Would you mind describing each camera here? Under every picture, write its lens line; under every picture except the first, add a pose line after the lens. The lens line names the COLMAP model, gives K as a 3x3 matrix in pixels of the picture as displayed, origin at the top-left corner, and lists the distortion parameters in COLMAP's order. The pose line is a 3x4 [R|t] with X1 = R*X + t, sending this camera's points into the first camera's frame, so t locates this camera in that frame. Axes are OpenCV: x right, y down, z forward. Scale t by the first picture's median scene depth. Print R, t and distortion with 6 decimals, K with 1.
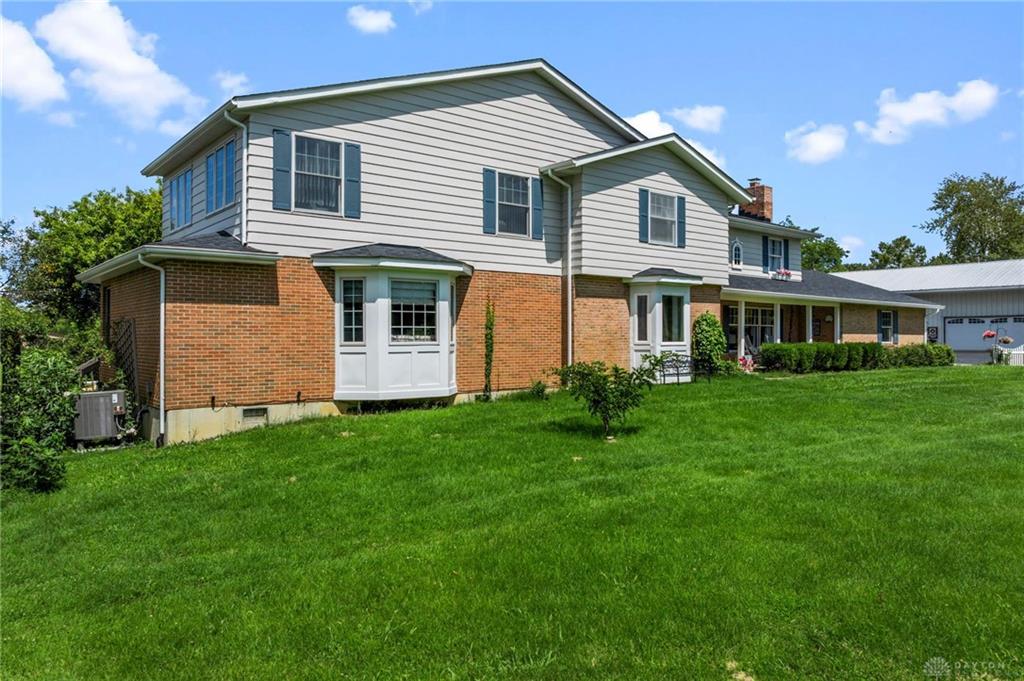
lens RADIAL K [[750.0, 0, 514.2], [0, 750.0, 339.3], [0, 0, 1]] dist [-0.008504, 0.005332]
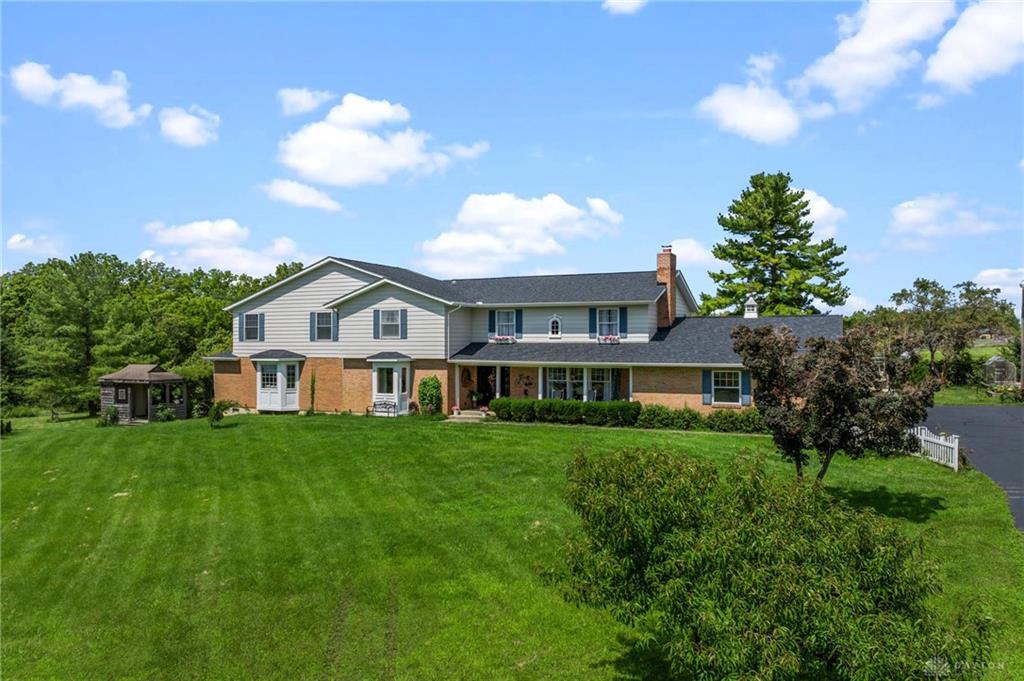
lens RADIAL K [[750.0, 0, 513.0], [0, 750.0, 340.8], [0, 0, 1]] dist [-0.008504, 0.005332]
pose [[0.414850, 0.004106, -0.909881, 2.026296], [0.007326, 0.999942, 0.007853, -0.138530], [0.909860, -0.009923, 0.414796, 0.550627]]
